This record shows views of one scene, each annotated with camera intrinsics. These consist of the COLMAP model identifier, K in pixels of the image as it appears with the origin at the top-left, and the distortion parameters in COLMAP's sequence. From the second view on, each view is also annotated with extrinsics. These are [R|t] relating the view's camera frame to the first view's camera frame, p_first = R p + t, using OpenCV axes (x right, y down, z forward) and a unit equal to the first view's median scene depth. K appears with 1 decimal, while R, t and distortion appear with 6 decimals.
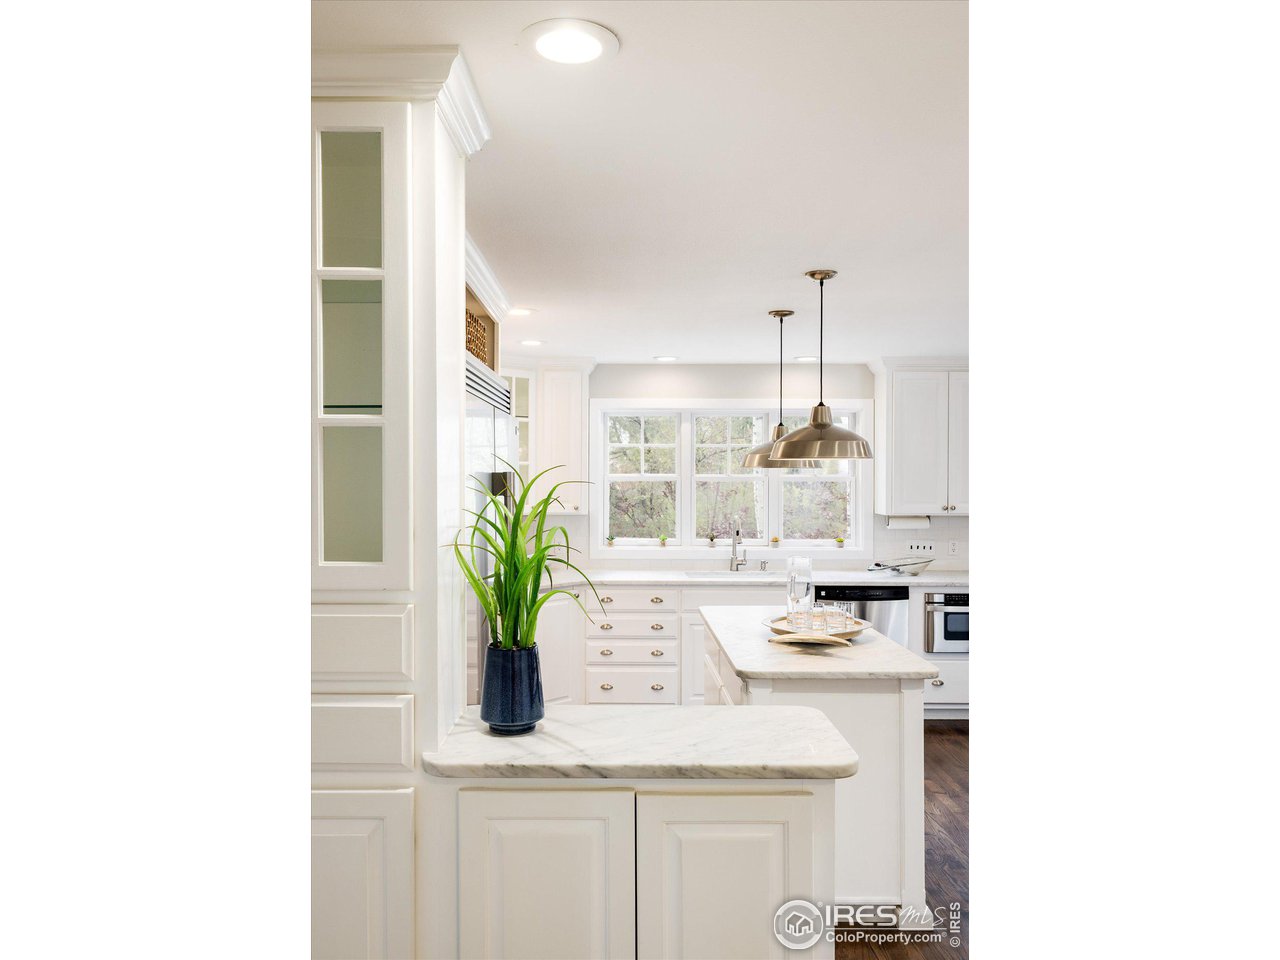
lens RADIAL K [[900.4, 0, 637.9], [0, 900.4, 473.4], [0, 0, 1]] dist [-0.004365, -0.002294]
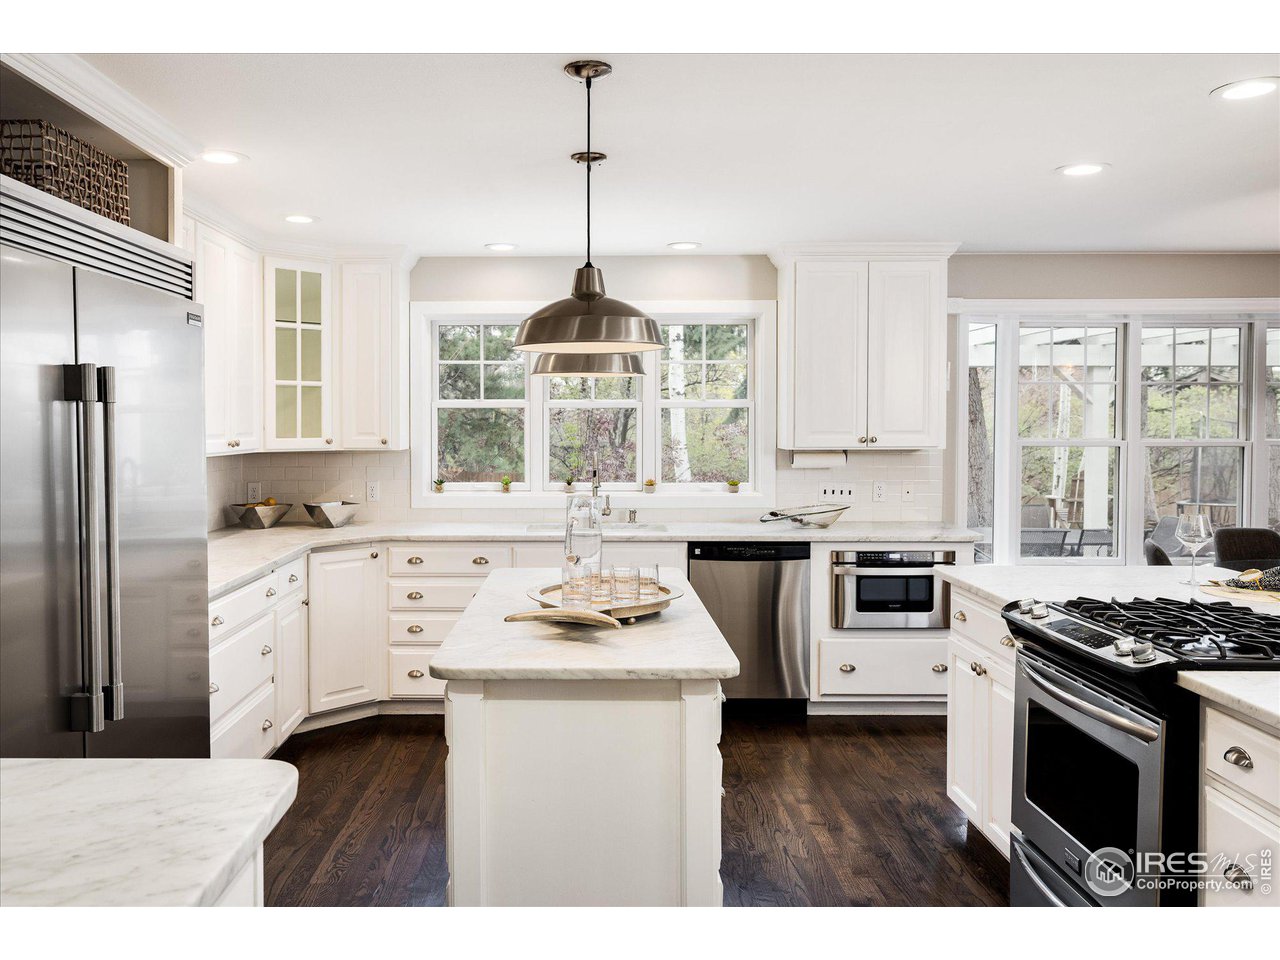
lens RADIAL K [[1005.4, 0, 594.5], [0, 1005.4, 435.5], [0, 0, 1]] dist [-0.034220, 0.002000]
pose [[0.999937, -0.003834, -0.010531, 0.126802], [0.003976, 0.999900, 0.013538, 0.023255], [0.010478, -0.013579, 0.999853, 0.150446]]
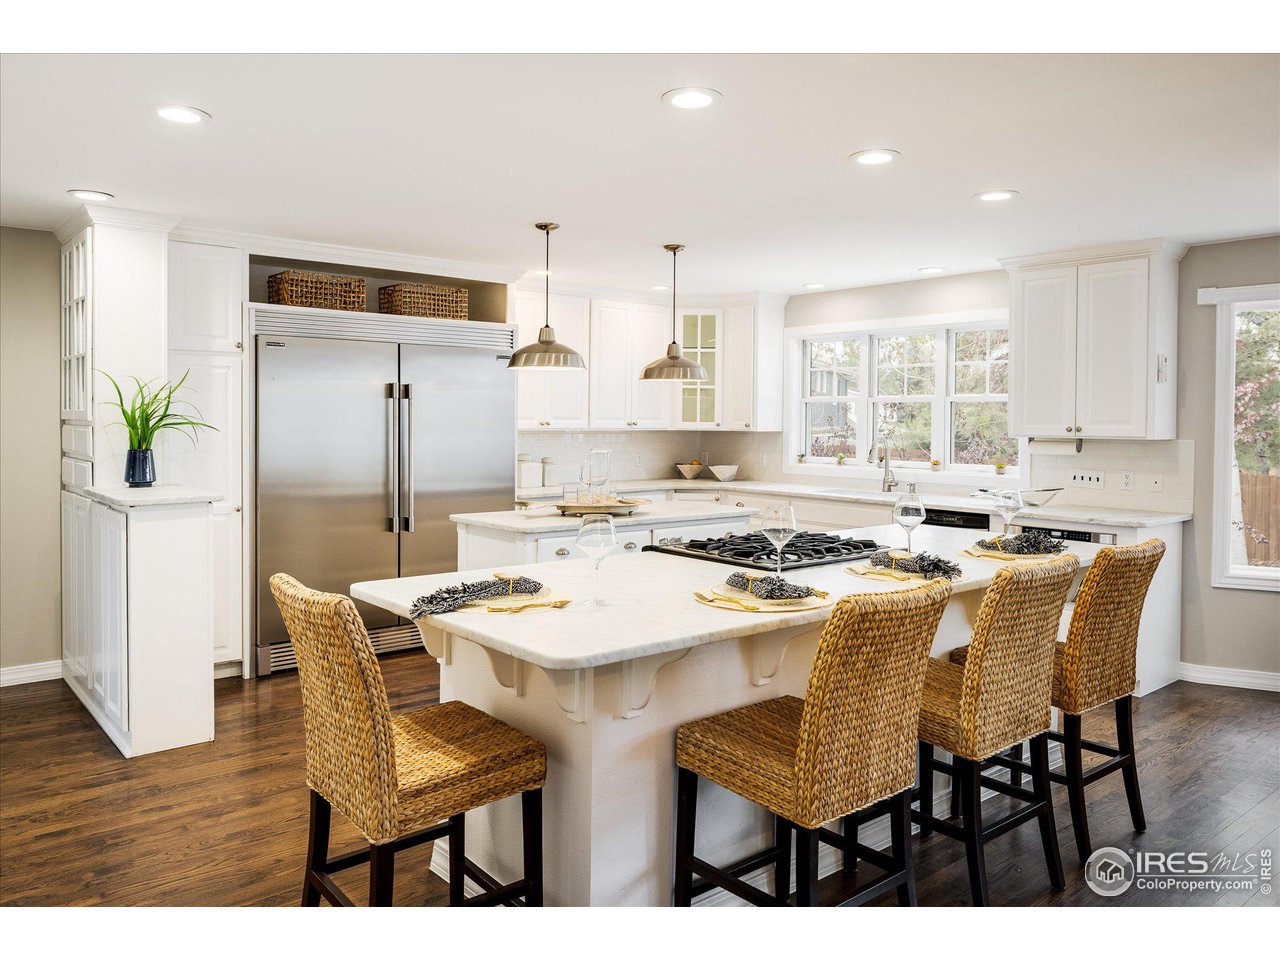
lens RADIAL K [[924.9, 0, 612.0], [0, 924.9, 443.0], [0, 0, 1]] dist [-0.000125, -0.001247]
pose [[0.634163, 0.023296, -0.772849, 0.767587], [-0.007218, 0.999681, 0.024211, 0.034989], [0.773166, -0.009775, 0.634129, 0.130143]]
